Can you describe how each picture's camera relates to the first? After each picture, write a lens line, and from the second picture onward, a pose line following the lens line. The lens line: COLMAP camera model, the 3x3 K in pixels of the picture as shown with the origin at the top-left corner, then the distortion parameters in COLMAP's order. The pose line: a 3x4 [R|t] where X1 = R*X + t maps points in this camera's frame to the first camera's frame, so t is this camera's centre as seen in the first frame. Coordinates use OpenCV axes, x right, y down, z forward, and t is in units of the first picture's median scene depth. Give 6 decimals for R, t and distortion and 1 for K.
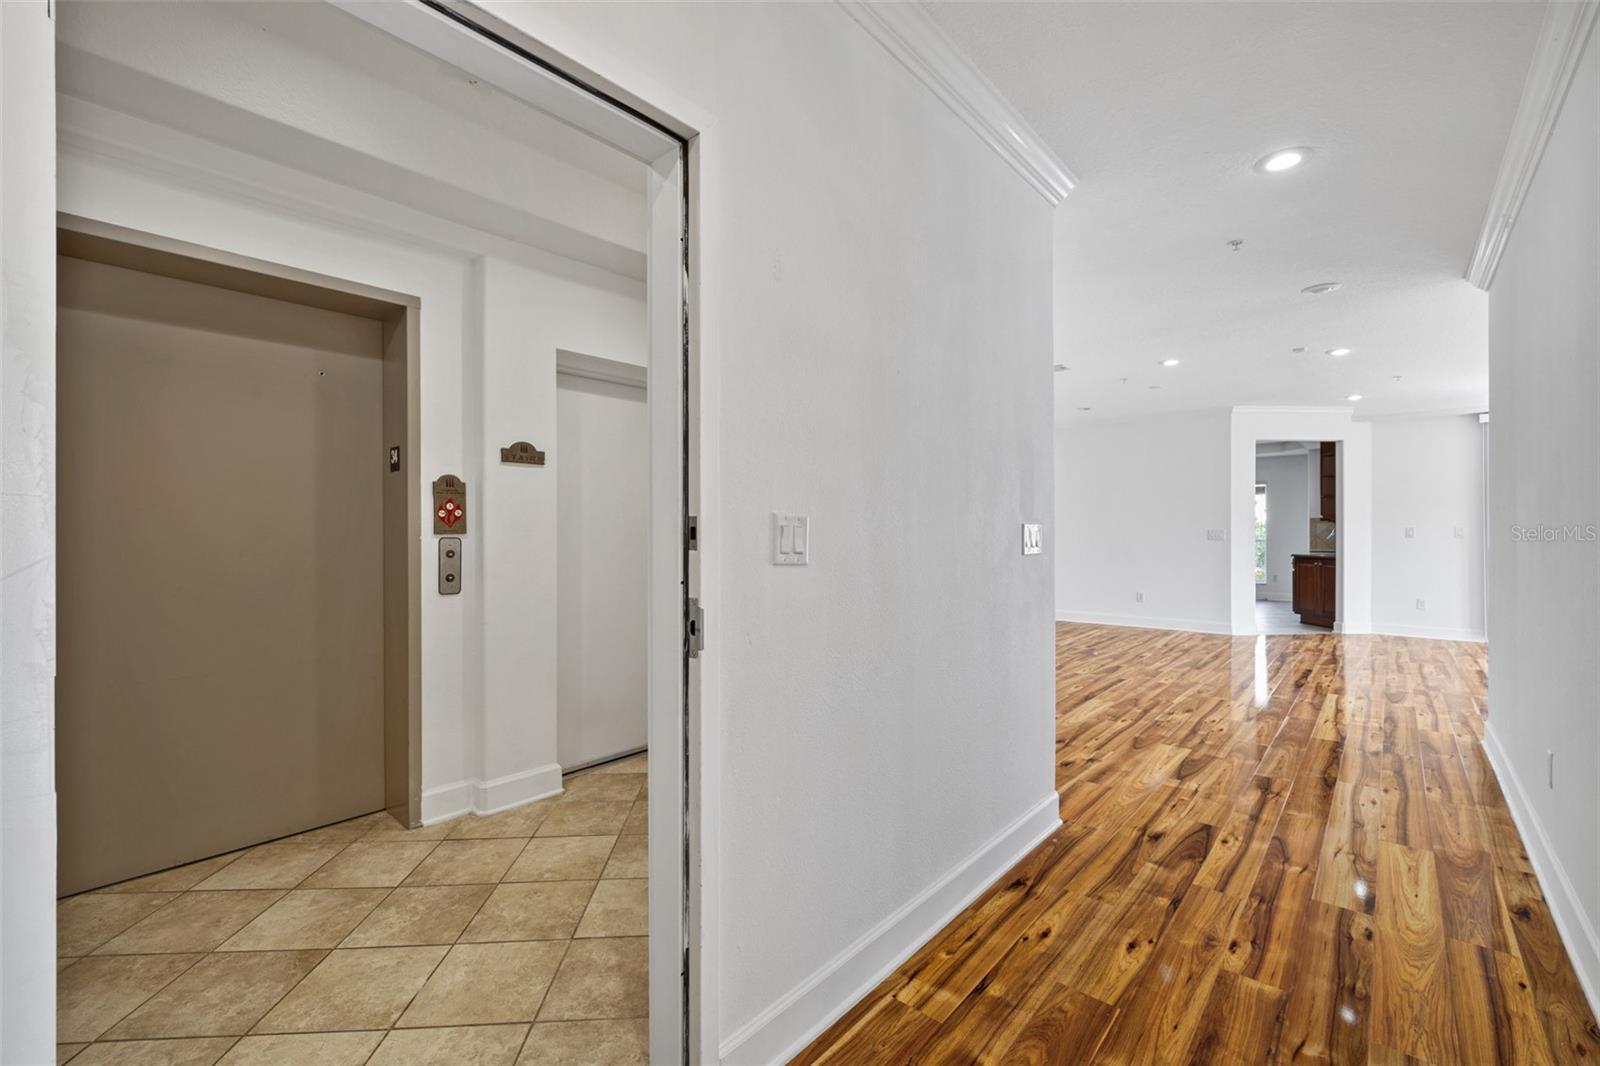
lens RADIAL K [[672.2, 0, 803.8], [0, 672.2, 524.3], [0, 0, 1]] dist [-0.000638, 0.000556]
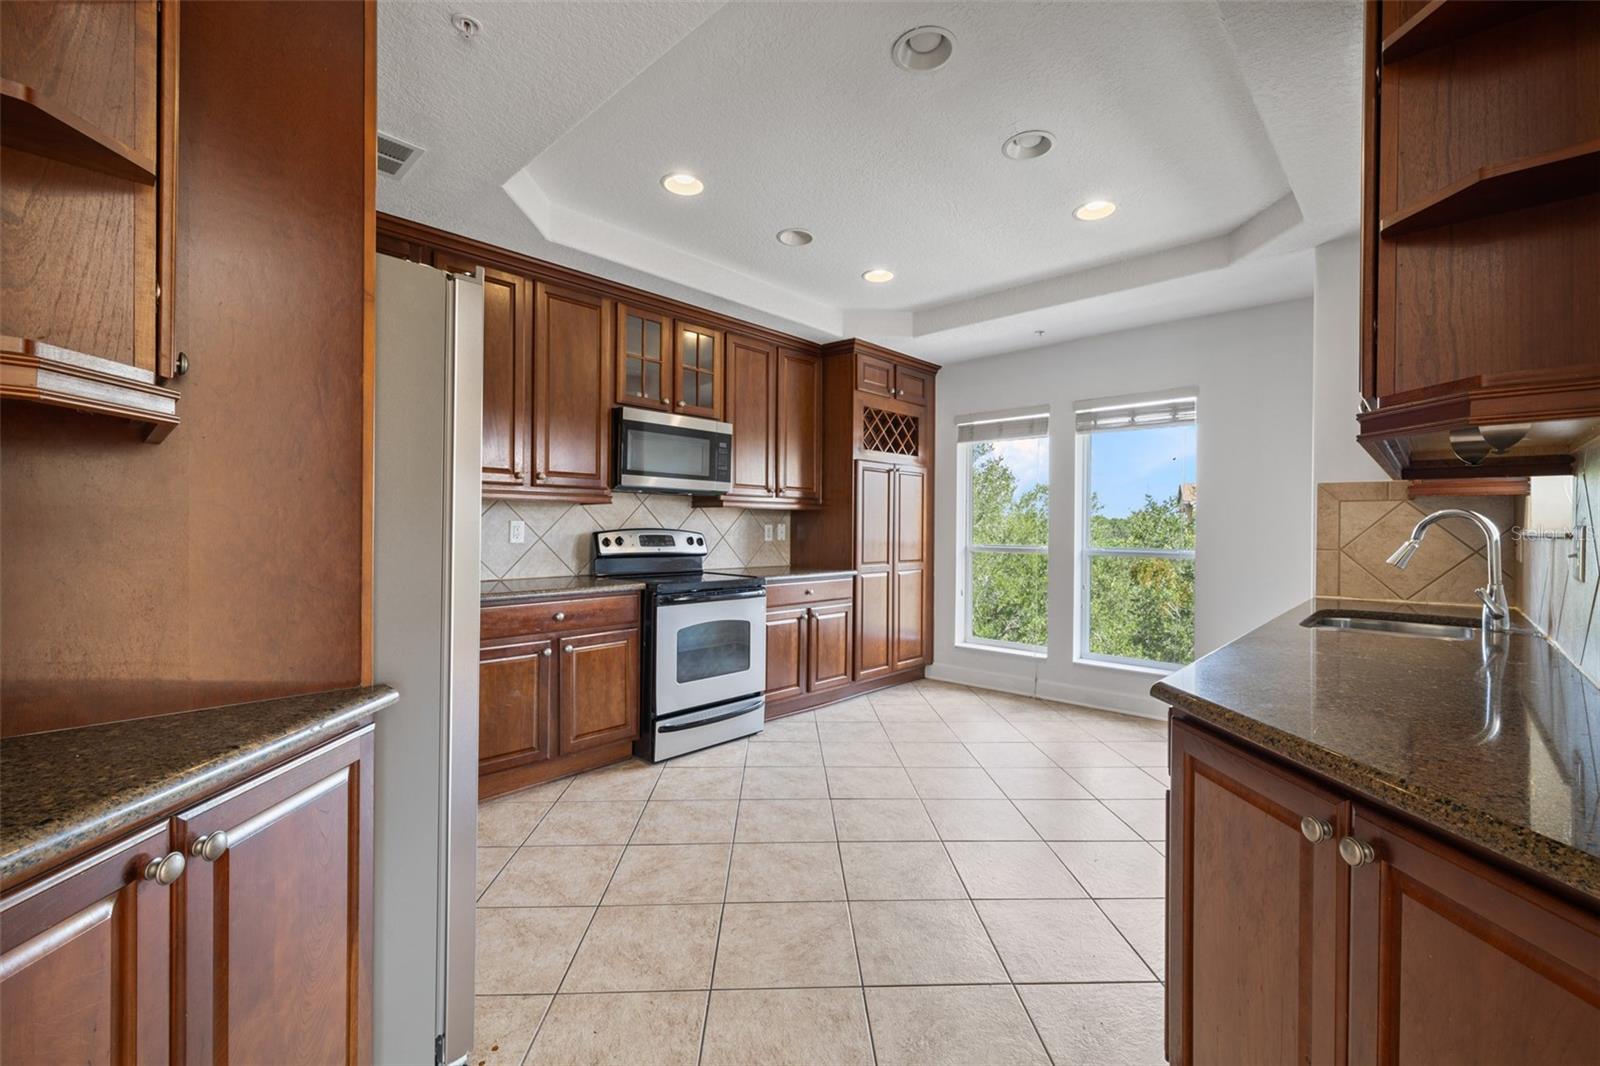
lens RADIAL K [[672.2, 0, 801.2], [0, 672.2, 524.4], [0, 0, 1]] dist [-0.000638, 0.000556]
pose [[0.999508, 0.010688, -0.029483, 1.444834], [-0.010450, 0.999912, 0.008214, 0.022005], [0.029568, -0.007901, 0.999532, 1.885808]]
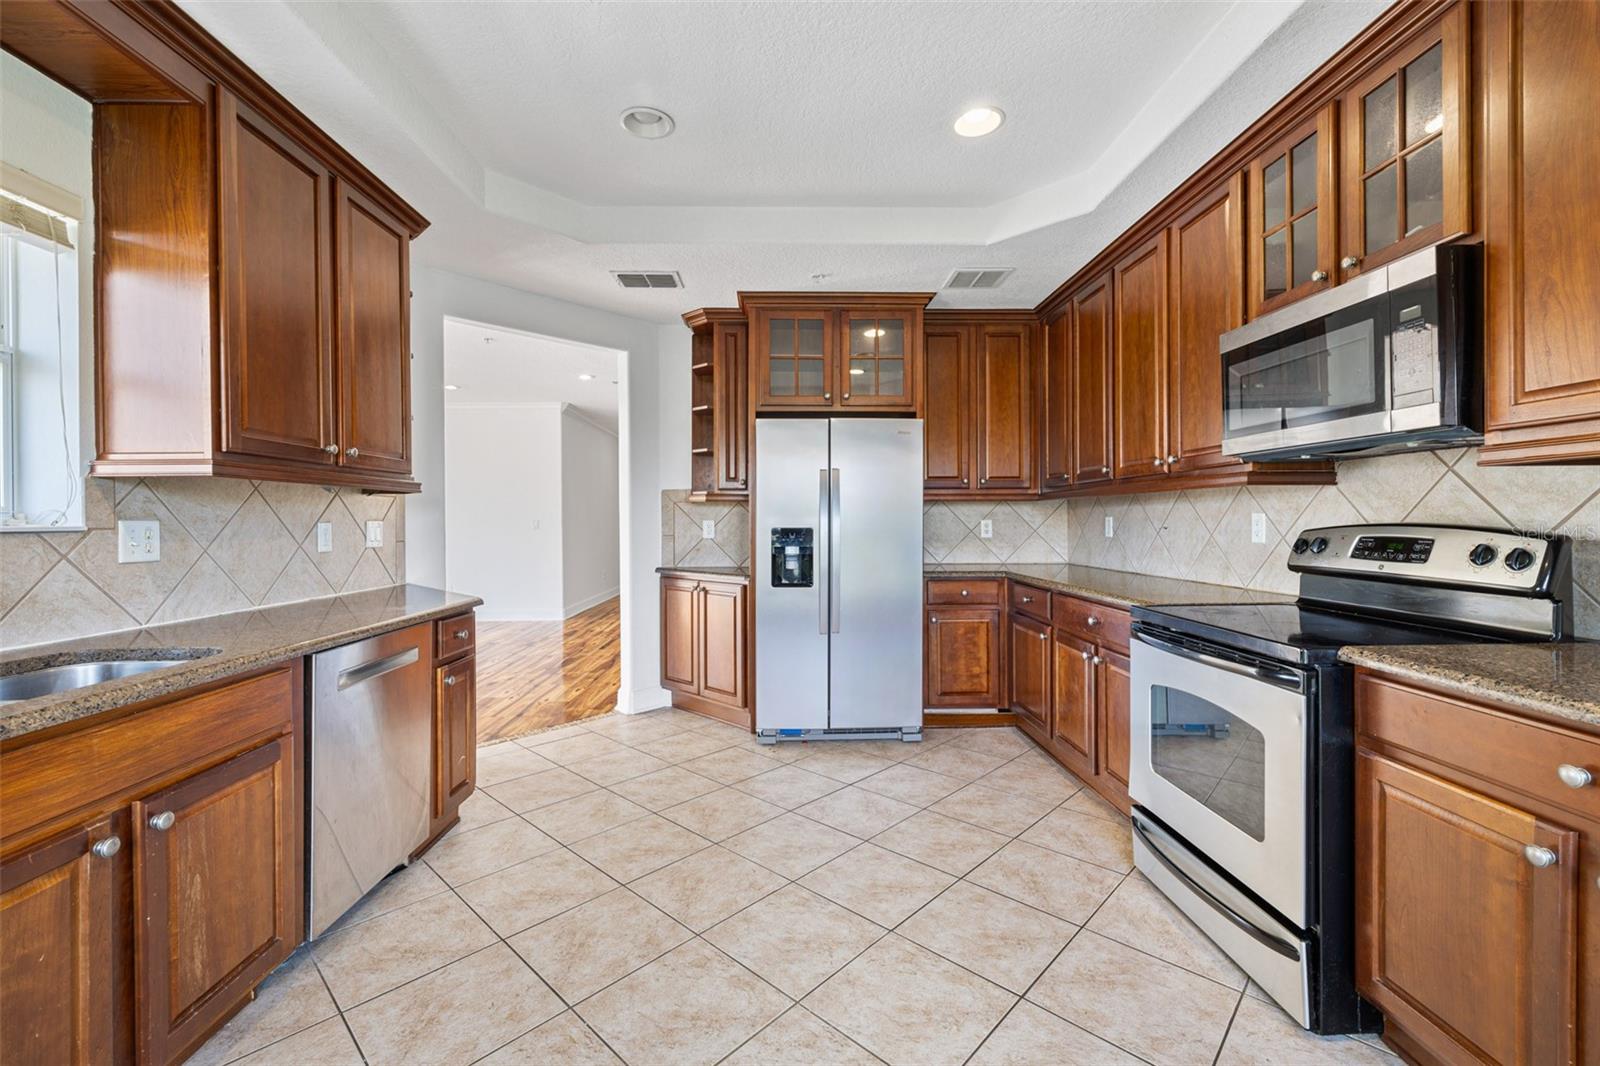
lens RADIAL K [[672.2, 0, 793.3], [0, 672.2, 523.4], [0, 0, 1]] dist [-0.000638, 0.000556]
pose [[-0.733513, 0.010199, -0.679599, 1.836200], [0.016772, 0.999855, -0.003097, 0.032620], [0.679469, -0.013670, -0.733577, 2.926955]]
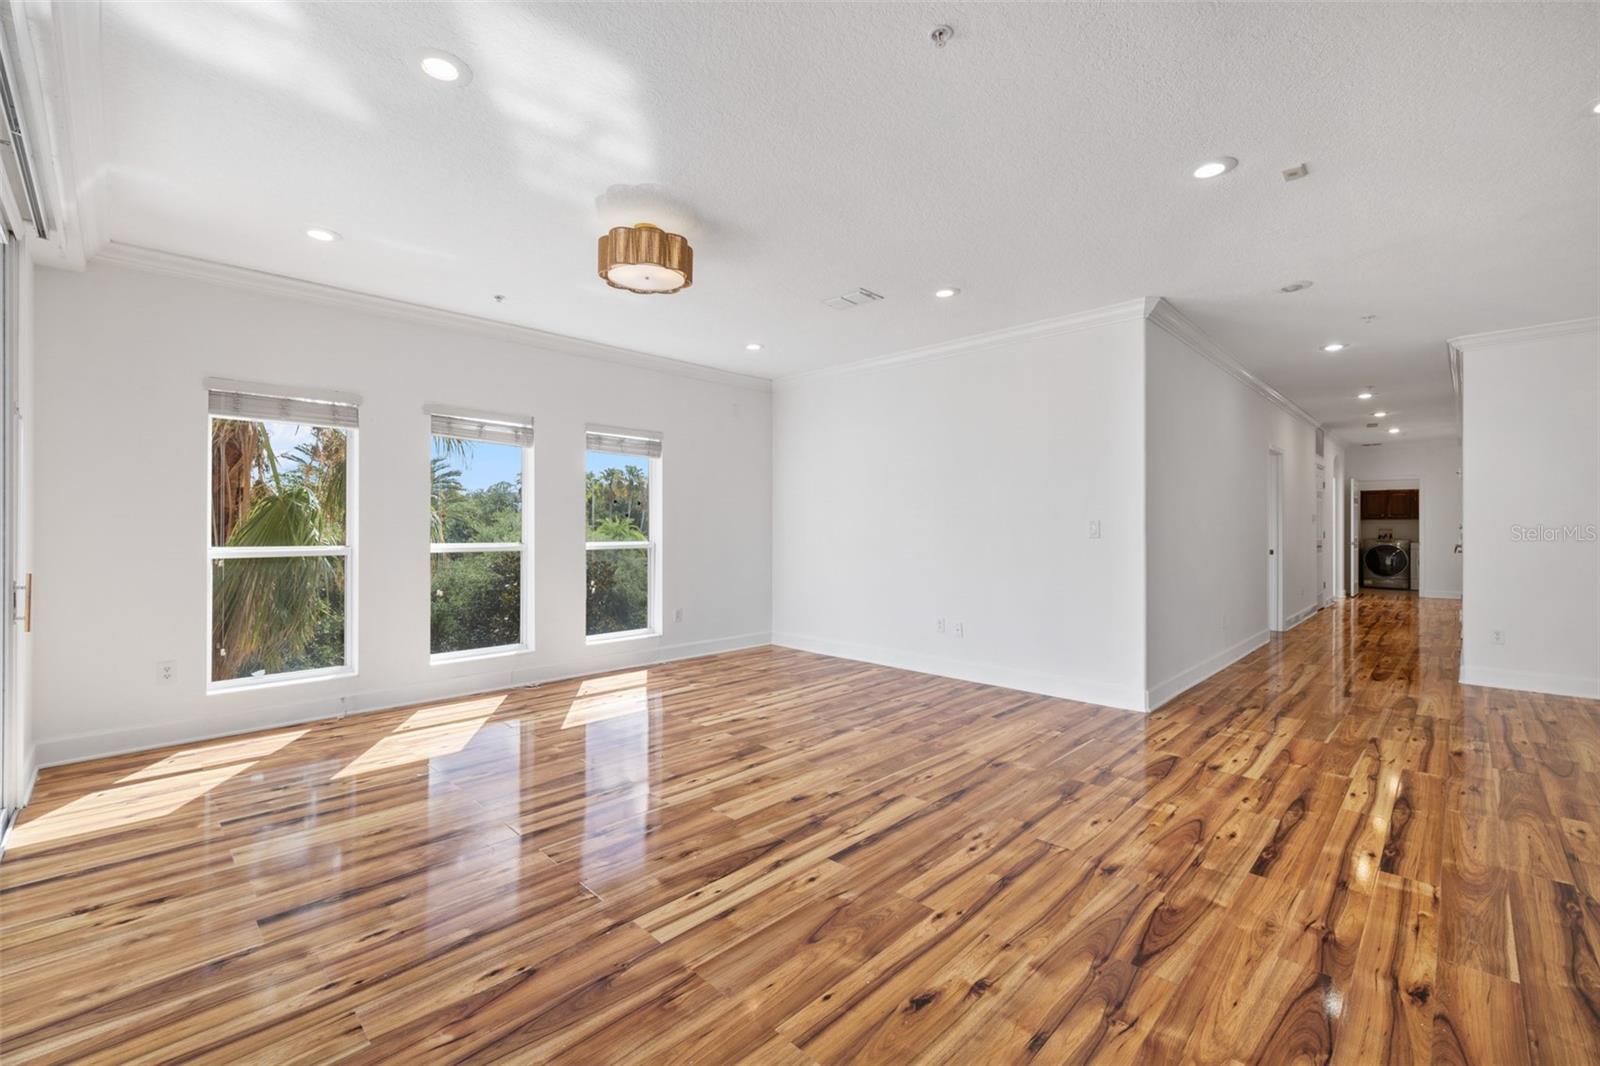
lens RADIAL K [[672.2, 0, 794.5], [0, 672.2, 536.4], [0, 0, 1]] dist [-0.000638, 0.000556]
pose [[-0.998136, 0.000118, 0.061029, 1.457640], [0.000203, 0.999999, 0.001389, 0.025440], [-0.061028, 0.001399, -0.998135, 2.053741]]
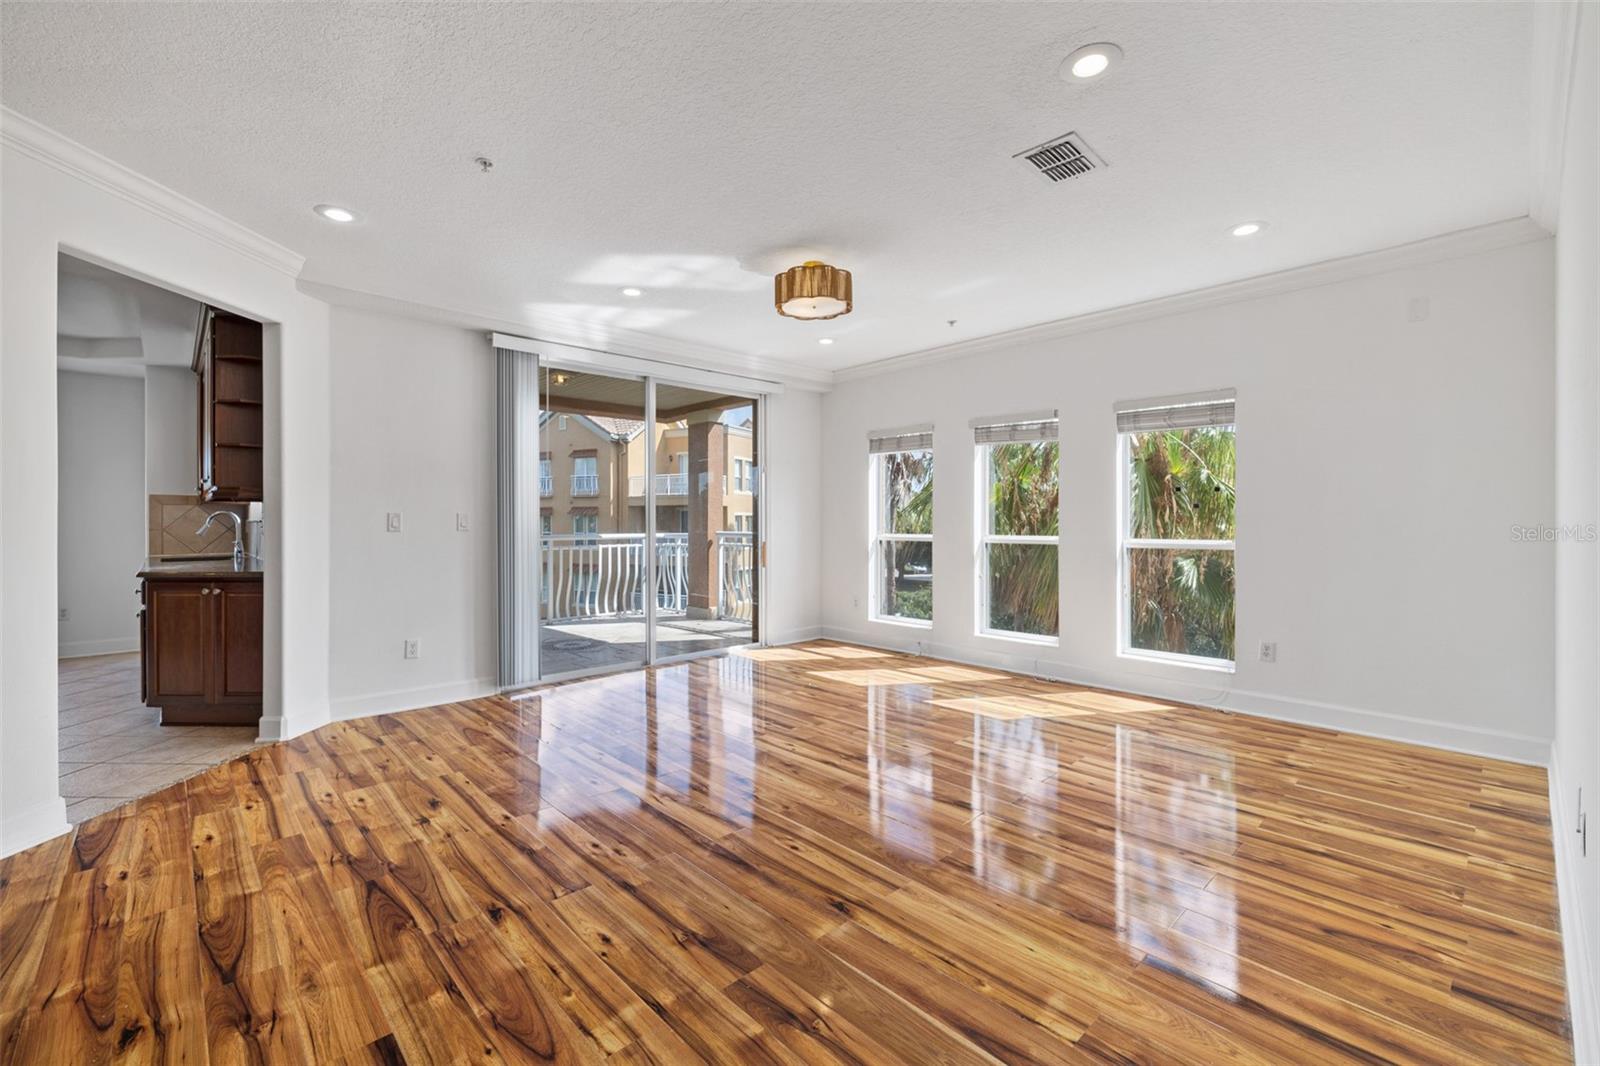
lens RADIAL K [[672.2, 0, 803.1], [0, 672.2, 525.7], [0, 0, 1]] dist [-0.000638, 0.000556]
pose [[0.089622, -0.006226, 0.995956, 0.736886], [-0.011970, 0.999902, 0.007328, 0.014454], [-0.995904, -0.012578, 0.089539, 1.184525]]
